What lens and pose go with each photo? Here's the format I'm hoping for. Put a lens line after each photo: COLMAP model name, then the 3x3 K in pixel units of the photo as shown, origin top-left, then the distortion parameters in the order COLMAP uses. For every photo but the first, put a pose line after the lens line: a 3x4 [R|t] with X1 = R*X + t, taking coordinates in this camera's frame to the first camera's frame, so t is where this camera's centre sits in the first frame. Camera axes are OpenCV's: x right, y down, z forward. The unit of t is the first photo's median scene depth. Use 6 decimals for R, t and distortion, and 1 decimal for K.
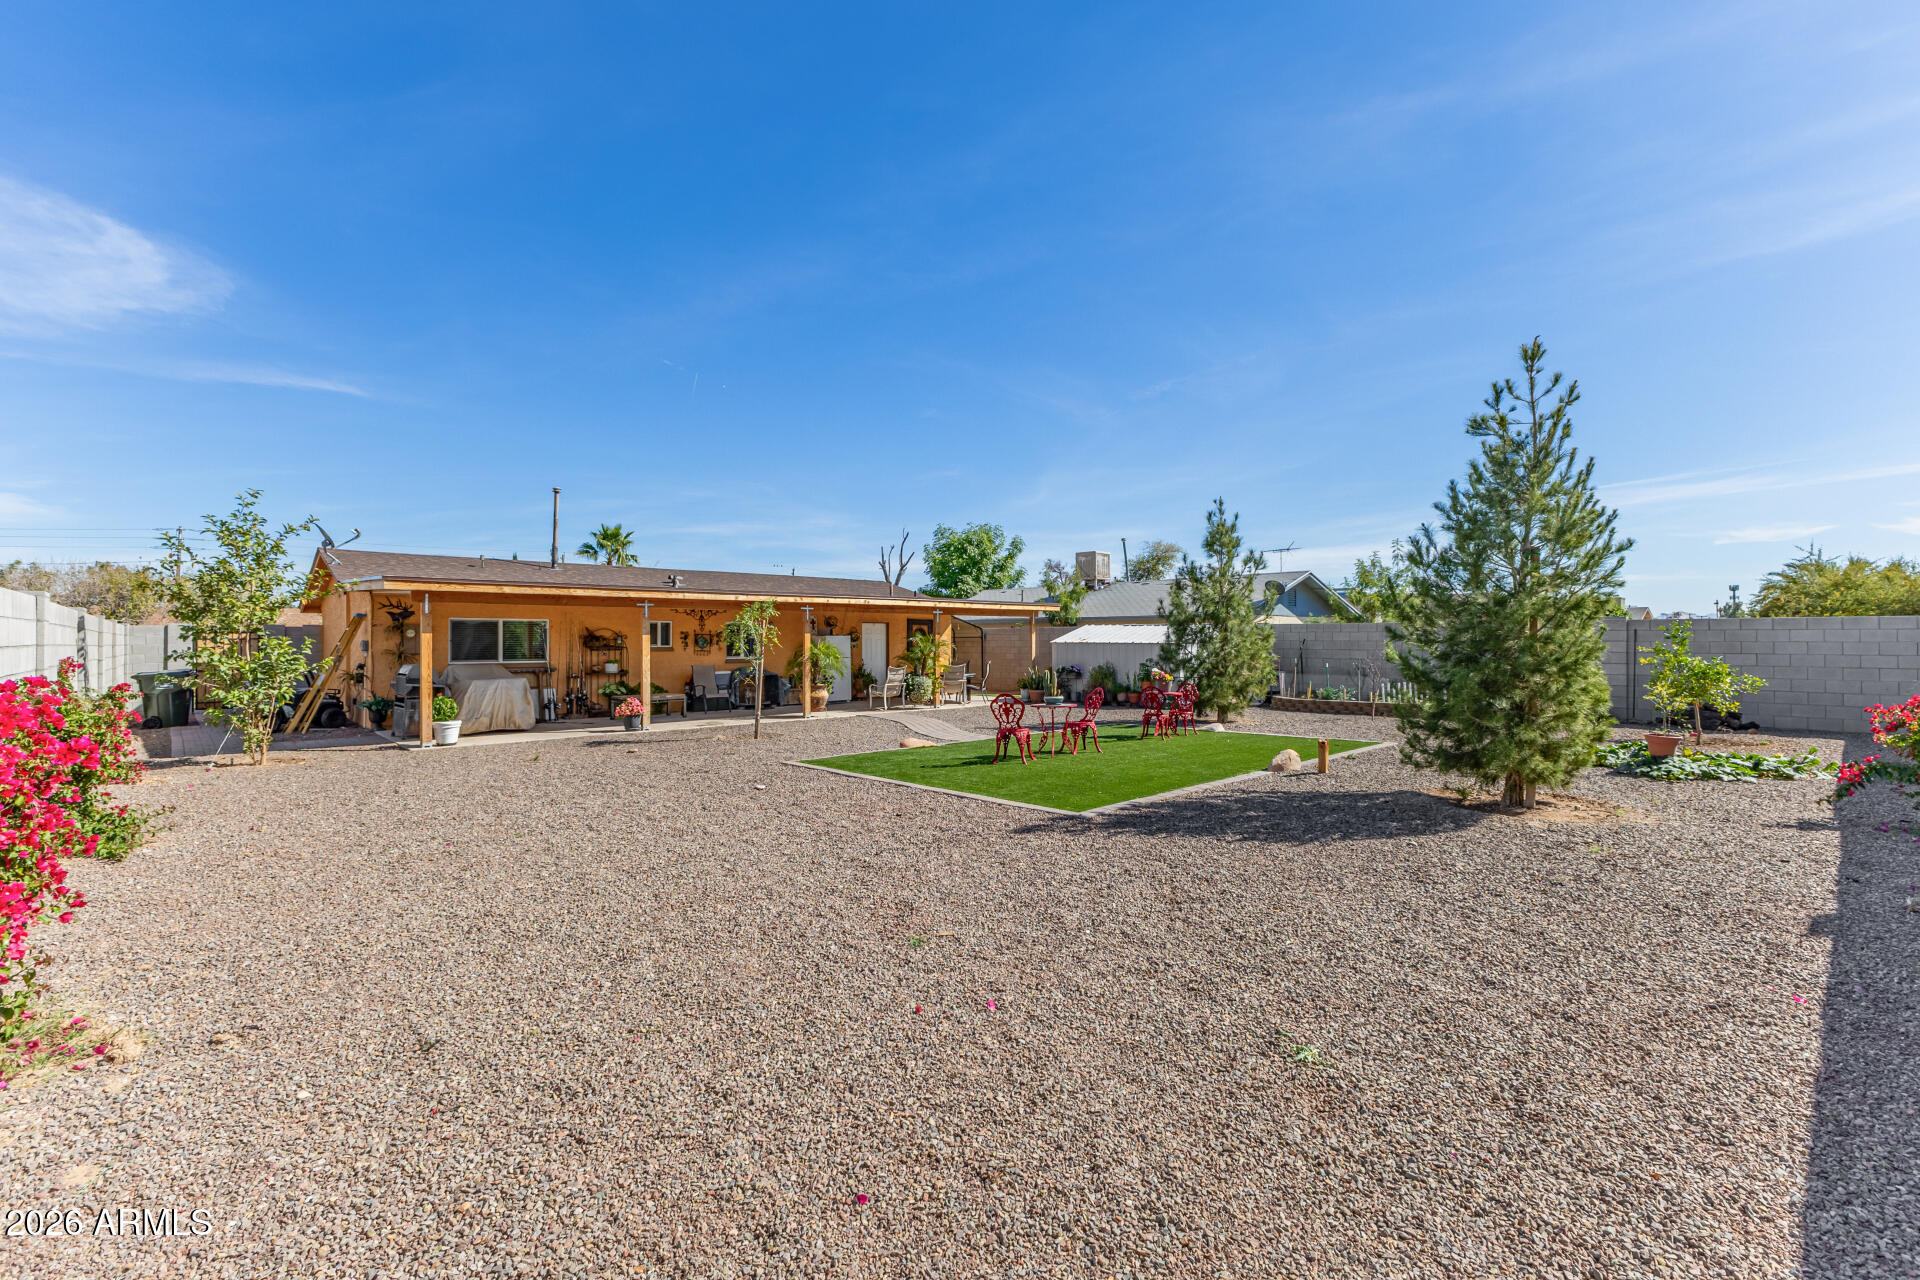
lens RADIAL K [[903.5, 0, 964.1], [0, 903.5, 648.3], [0, 0, 1]] dist [0.024316, 0.000325]
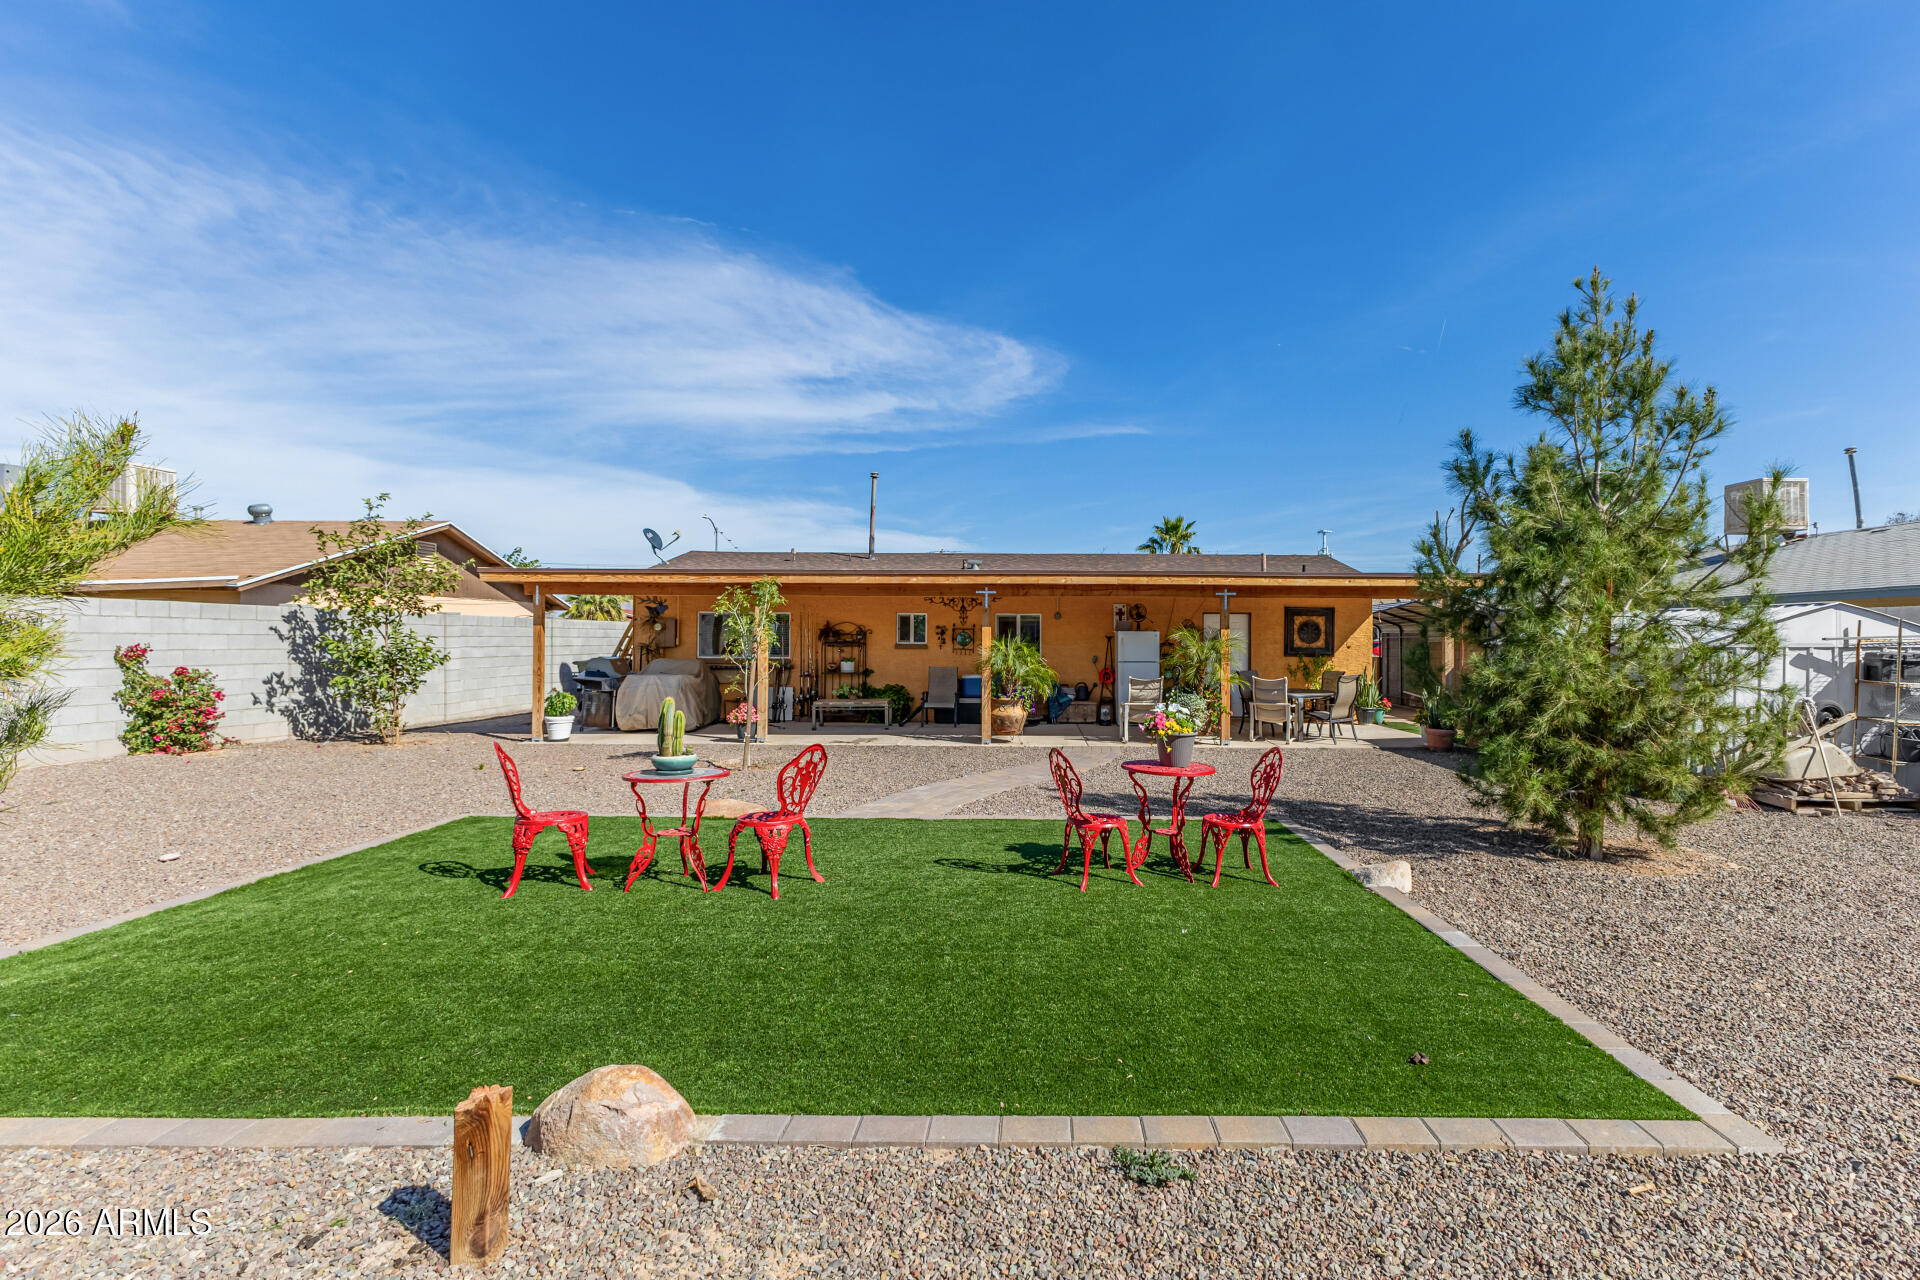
lens RADIAL K [[903.5, 0, 964.2], [0, 903.5, 628.0], [0, 0, 1]] dist [0.024316, 0.000325]
pose [[0.713852, 0.000134, -0.700297, 0.289181], [-0.016047, 0.999741, -0.016166, -0.003297], [0.700113, 0.022778, 0.713668, 0.427780]]
